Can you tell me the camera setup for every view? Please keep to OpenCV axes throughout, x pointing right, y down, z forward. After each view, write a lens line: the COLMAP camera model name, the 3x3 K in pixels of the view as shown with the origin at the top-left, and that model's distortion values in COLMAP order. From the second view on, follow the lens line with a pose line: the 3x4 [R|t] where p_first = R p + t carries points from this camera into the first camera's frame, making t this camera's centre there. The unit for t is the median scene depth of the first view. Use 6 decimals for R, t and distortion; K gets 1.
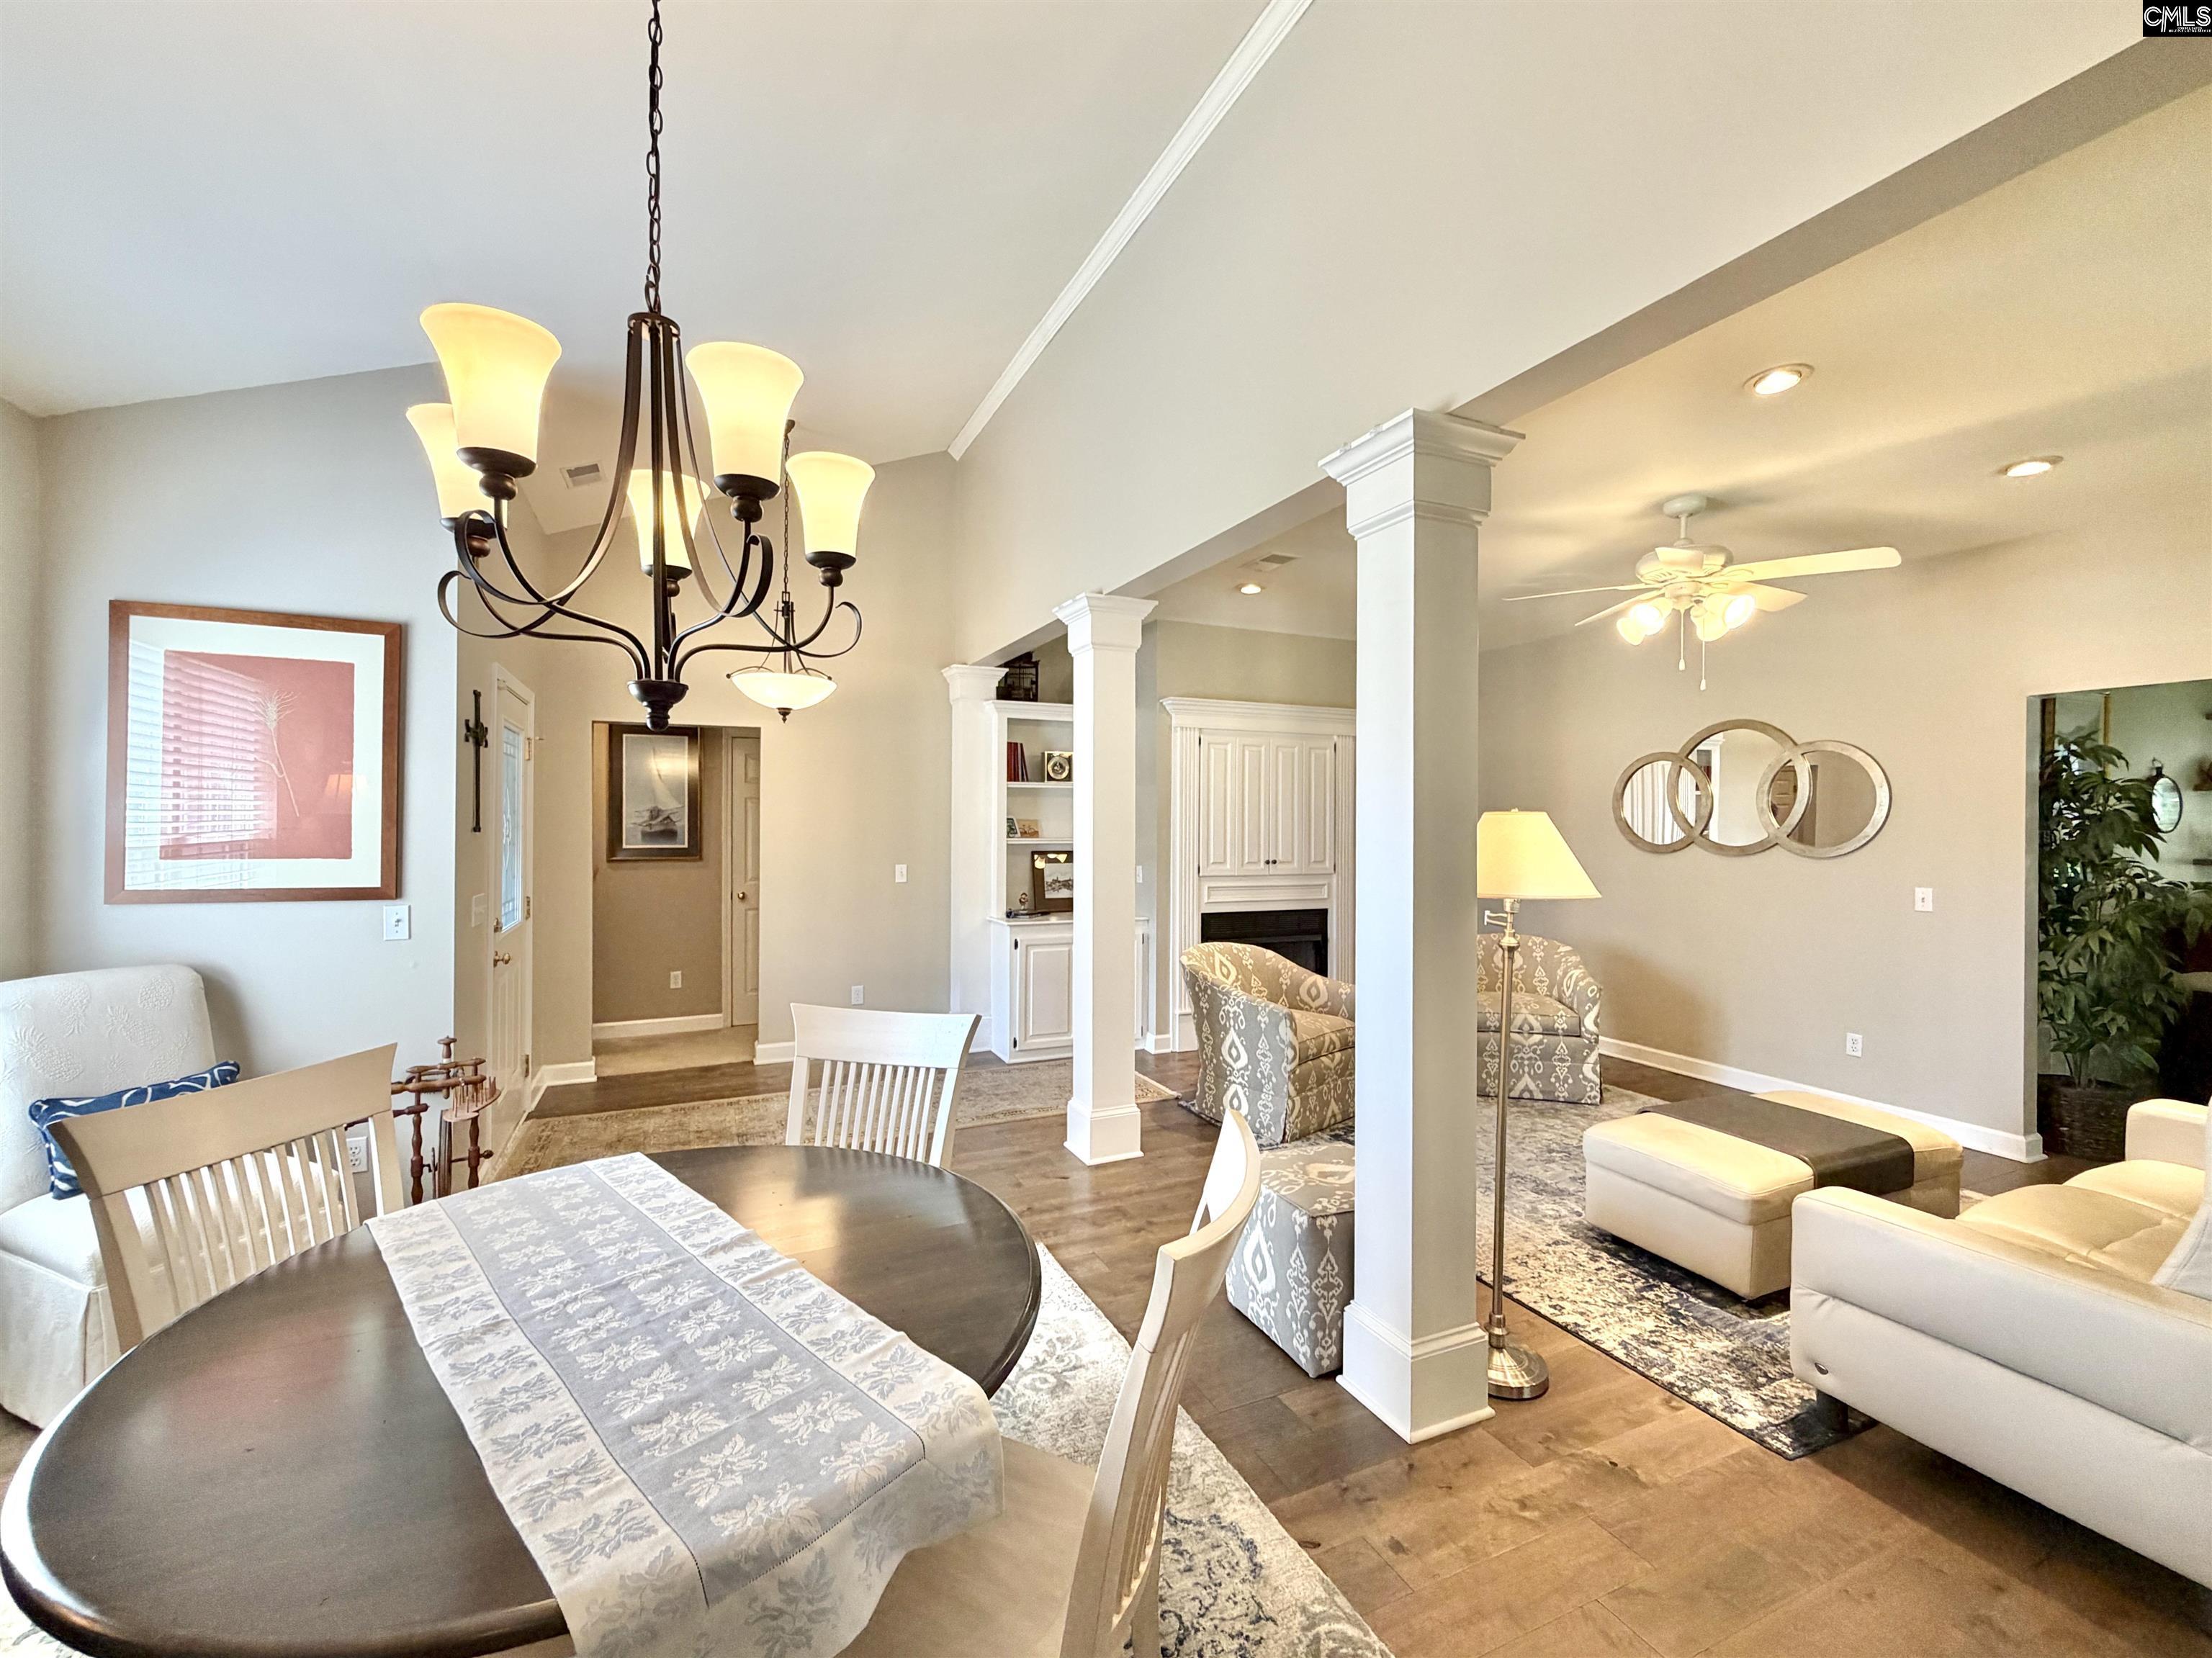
lens RADIAL K [[915.4, 0, 1103.9], [0, 915.4, 822.0], [0, 0, 1]] dist [0.000140, 0.000422]
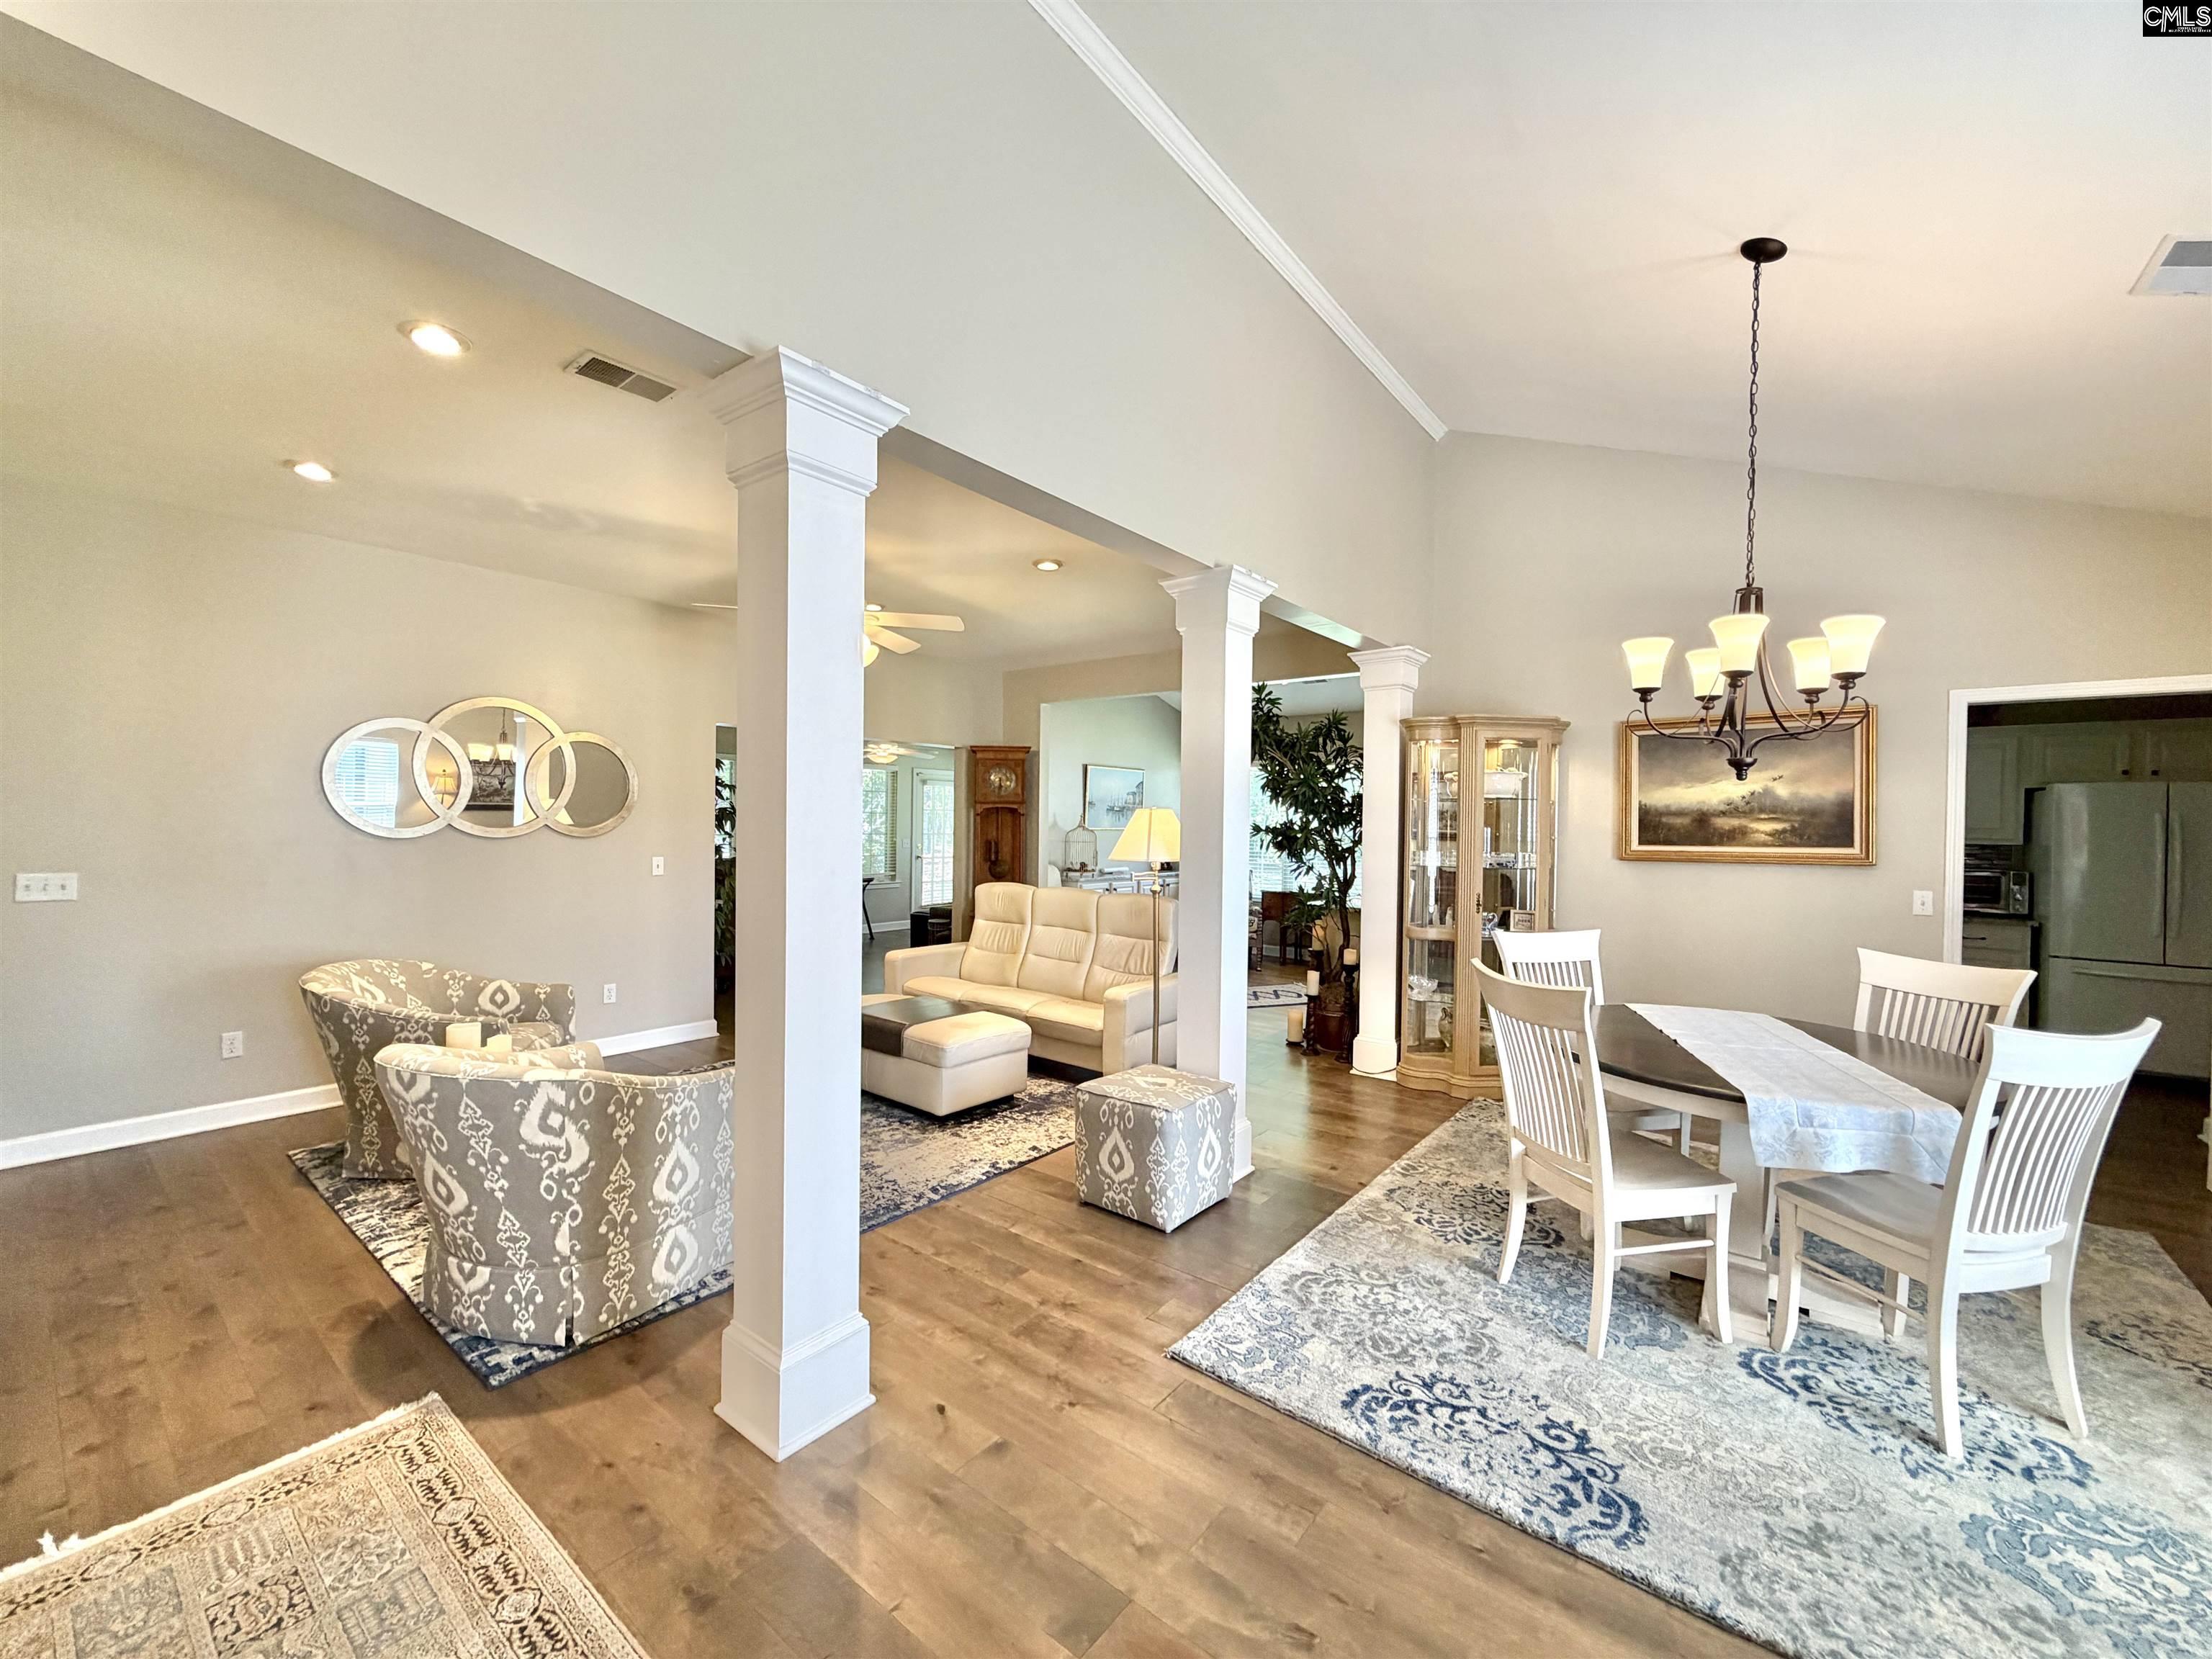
lens RADIAL K [[885.2, 0, 1103.9], [0, 885.2, 831.3], [0, 0, 1]] dist [0.000217, 0.000037]
pose [[-0.457572, -0.023053, 0.888873, -0.688607], [-0.018841, 0.999691, 0.016228, 0.004978], [-0.888973, -0.009321, -0.457865, 1.365184]]
